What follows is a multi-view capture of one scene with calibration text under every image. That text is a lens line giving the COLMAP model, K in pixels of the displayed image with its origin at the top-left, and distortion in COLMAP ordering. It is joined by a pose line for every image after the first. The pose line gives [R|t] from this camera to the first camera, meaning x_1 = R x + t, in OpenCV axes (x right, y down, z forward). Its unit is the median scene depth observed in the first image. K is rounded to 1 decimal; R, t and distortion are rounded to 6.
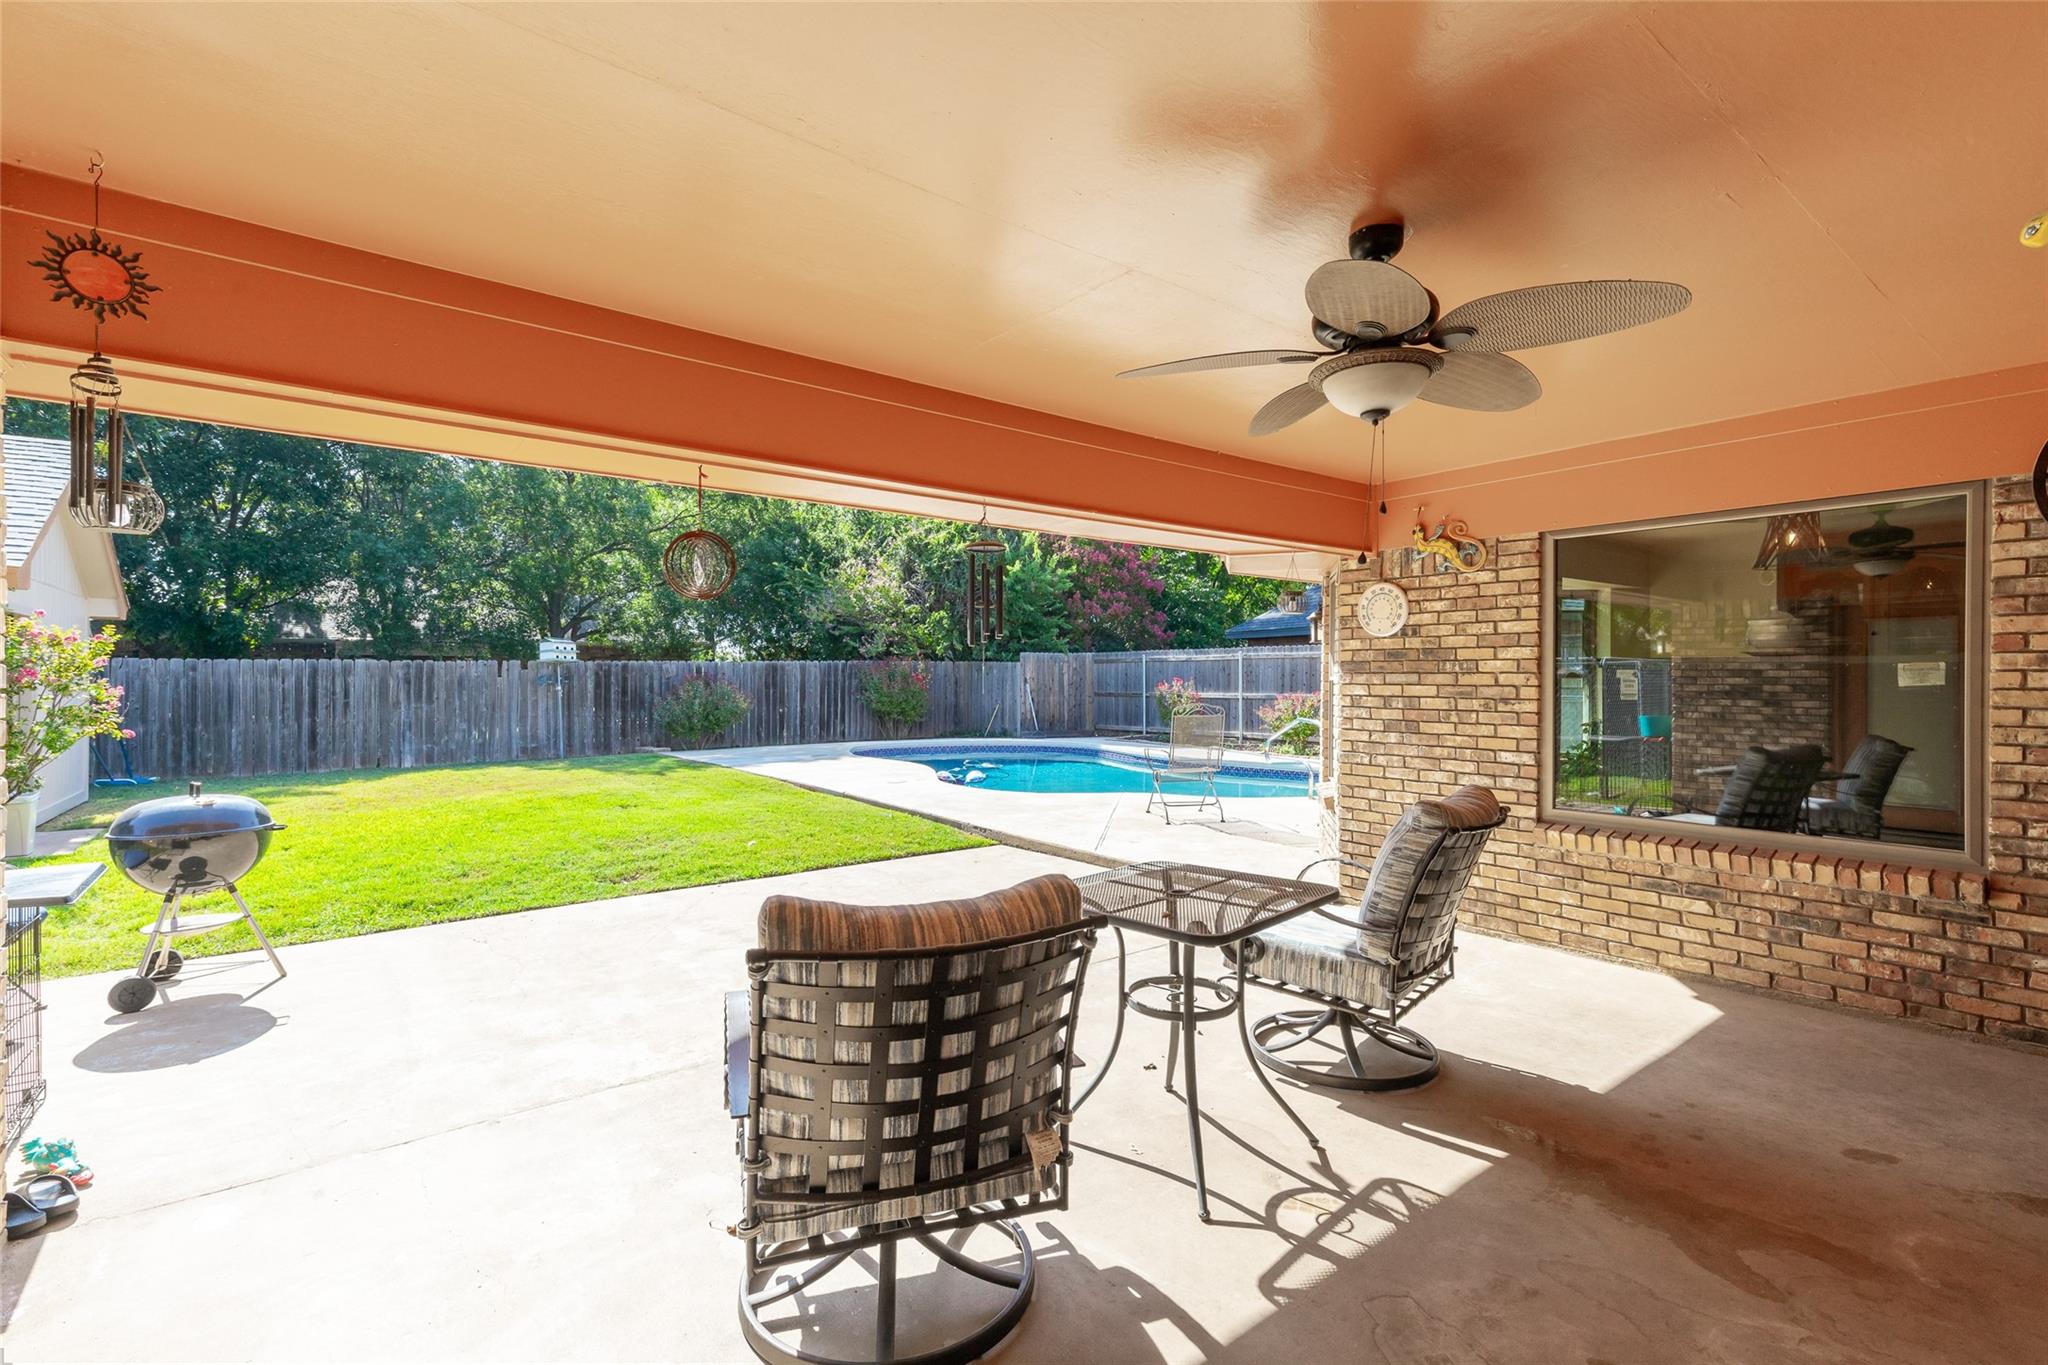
lens RADIAL K [[932.0, 0, 1022.6], [0, 932.0, 680.0], [0, 0, 1]] dist [-0.001197, 0.000051]
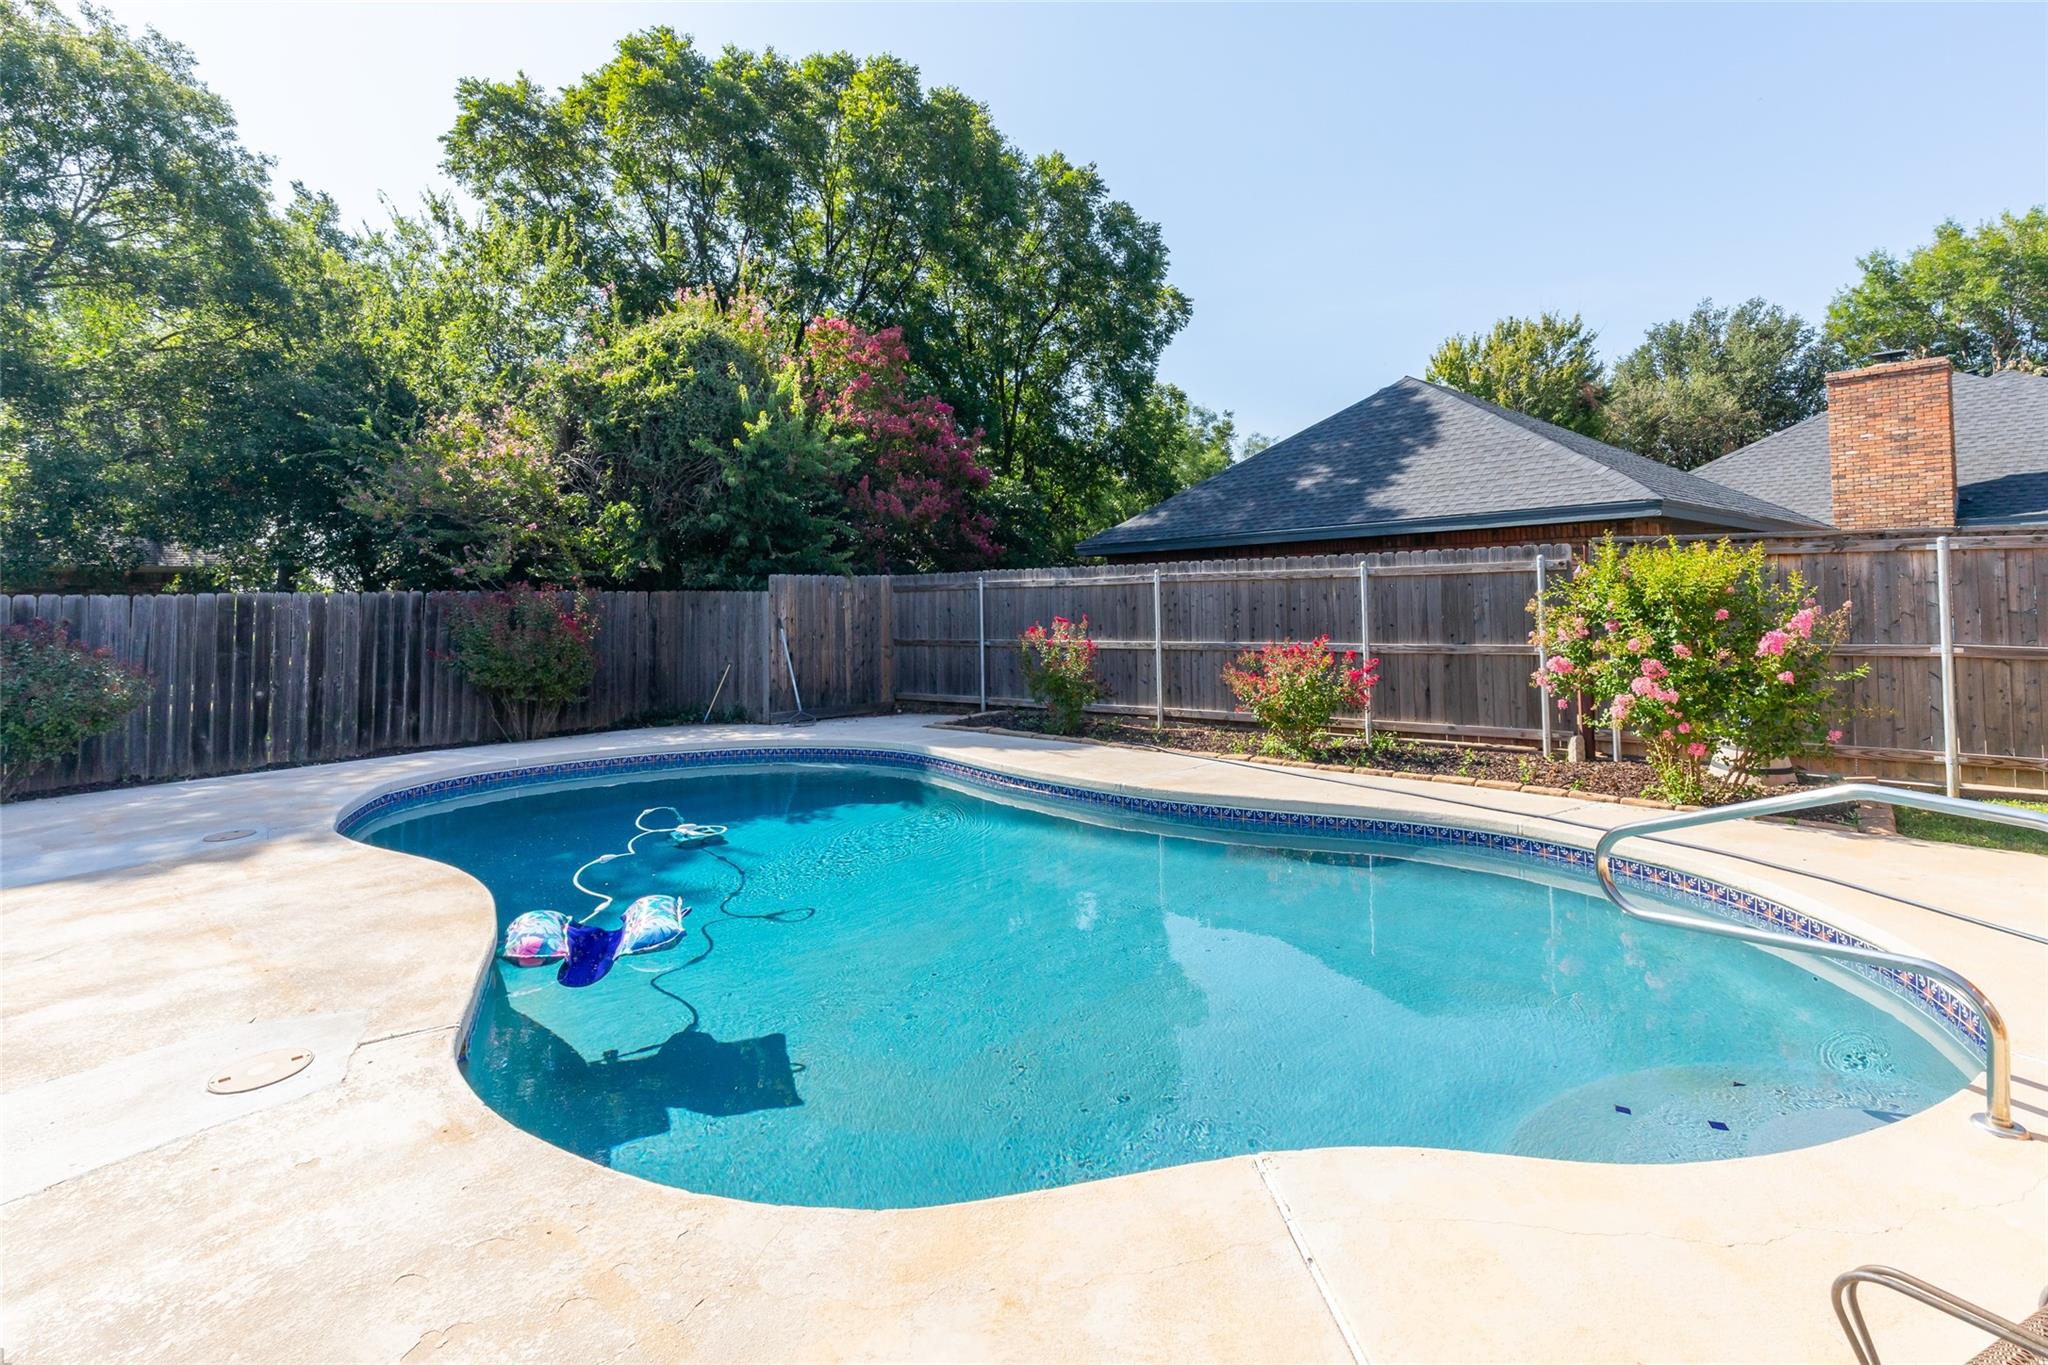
lens RADIAL K [[932.0, 0, 1034.7], [0, 932.0, 571.0], [0, 0, 1]] dist [-0.001197, 0.000051]
pose [[0.961689, -0.002504, 0.274132, -0.002388], [0.013704, 0.999147, -0.038948, -0.006899], [-0.273801, 0.041213, 0.960903, 0.394353]]
